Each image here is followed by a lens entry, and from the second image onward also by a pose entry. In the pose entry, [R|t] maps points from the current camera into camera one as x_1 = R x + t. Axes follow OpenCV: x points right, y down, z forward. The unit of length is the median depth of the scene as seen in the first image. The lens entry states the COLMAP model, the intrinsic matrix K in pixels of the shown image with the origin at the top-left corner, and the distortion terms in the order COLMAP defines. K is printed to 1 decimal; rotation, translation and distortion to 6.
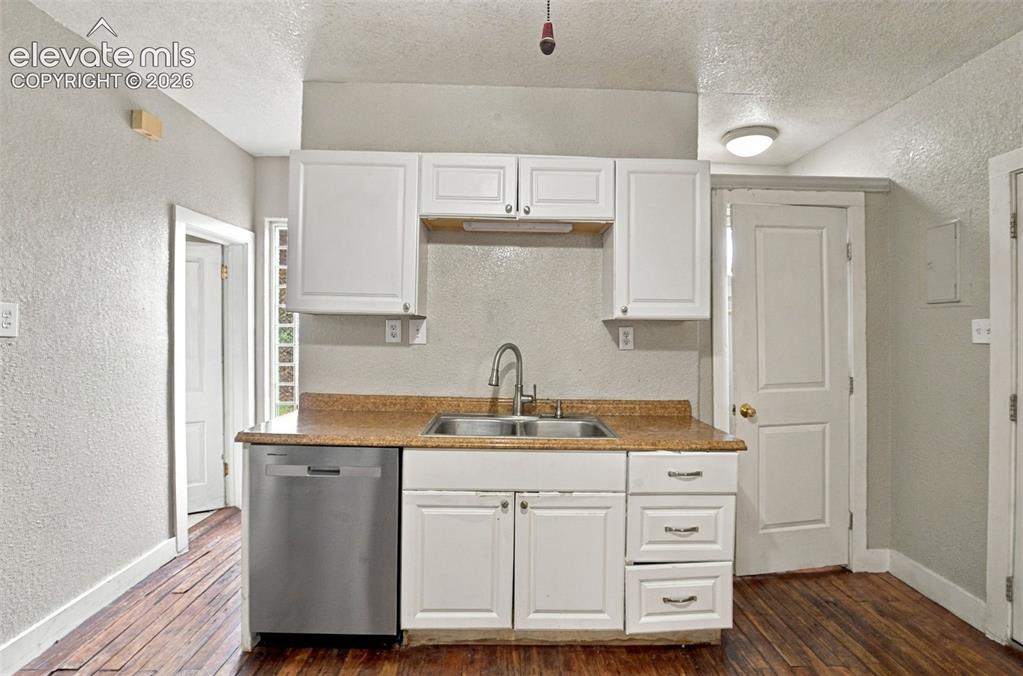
lens RADIAL K [[484.3, 0, 516.3], [0, 484.3, 331.6], [0, 0, 1]] dist [-0.035650, 0.004783]
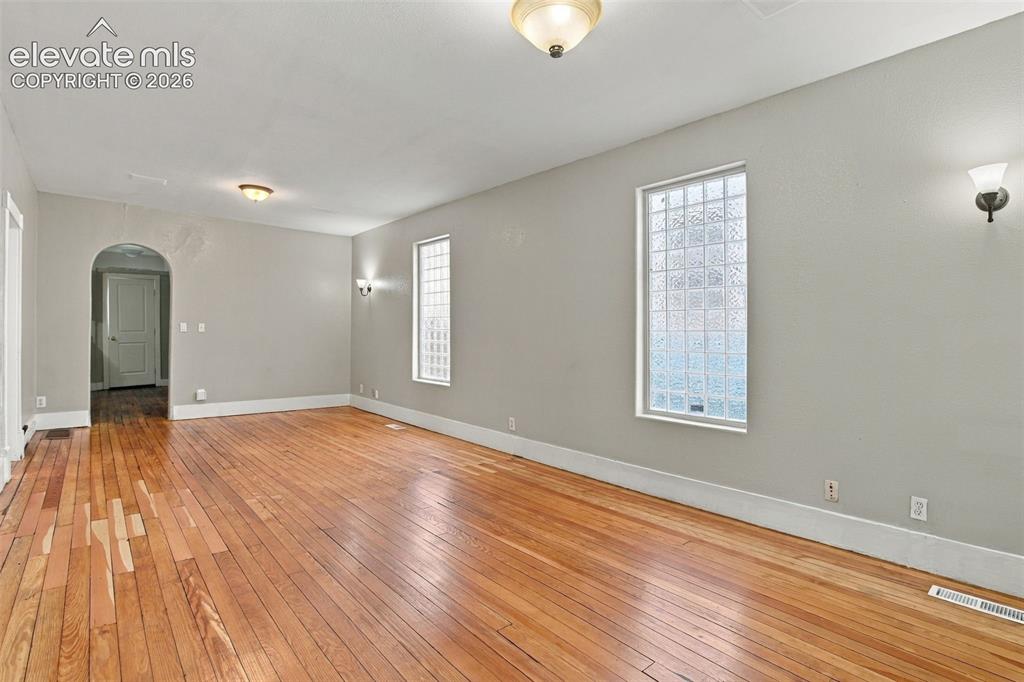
lens RADIAL K [[489.4, 0, 521.5], [0, 489.4, 328.9], [0, 0, 1]] dist [-0.034993, 0.005247]
pose [[0.748915, -0.000451, 0.662665, 0.459556], [0.001939, 0.999997, -0.001512, 0.123129], [-0.662663, 0.002417, 0.748914, -4.071175]]
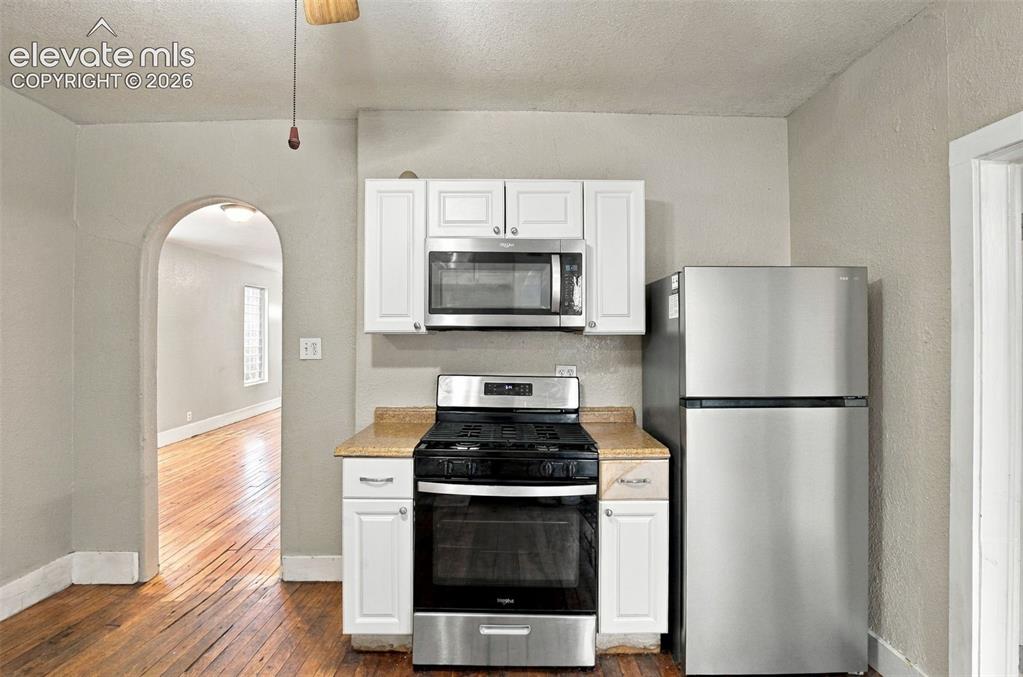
lens RADIAL K [[484.3, 0, 508.7], [0, 484.3, 329.4], [0, 0, 1]] dist [-0.035650, 0.004783]
pose [[-0.999914, -0.011571, -0.006133, -0.140143], [-0.011521, 0.999901, -0.008134, -0.009646], [0.006227, -0.008063, -0.999948, 0.634579]]
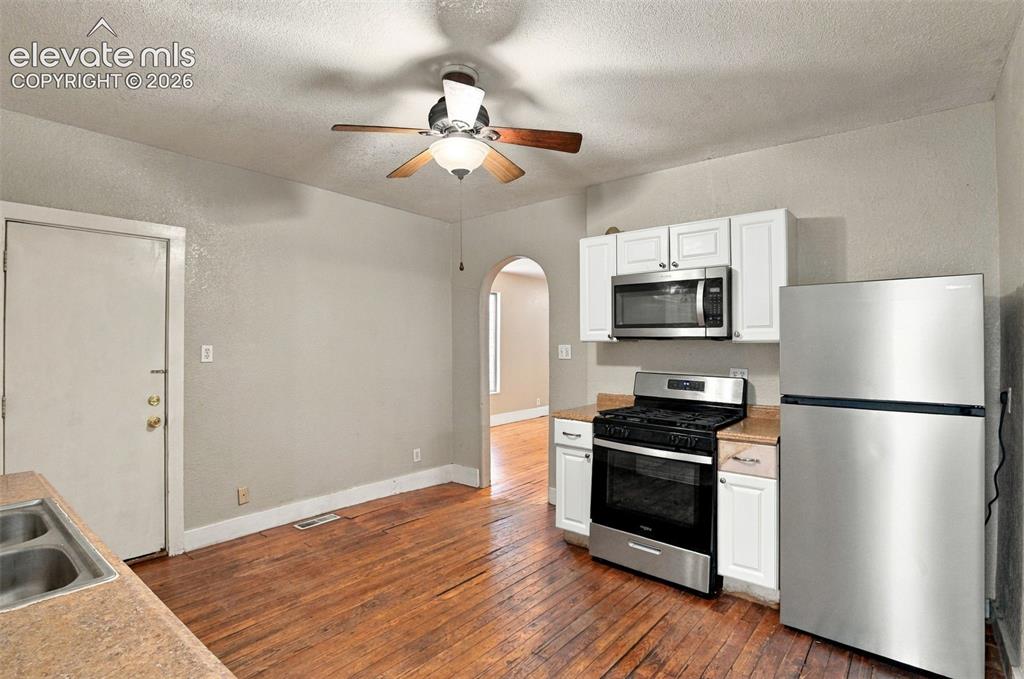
lens RADIAL K [[489.4, 0, 509.6], [0, 489.4, 340.9], [0, 0, 1]] dist [-0.034993, 0.005247]
pose [[-0.758497, -0.007435, 0.651635, -0.691236], [-0.001680, 0.999954, 0.009454, -0.024431], [-0.651675, 0.006076, -0.758474, 0.948284]]
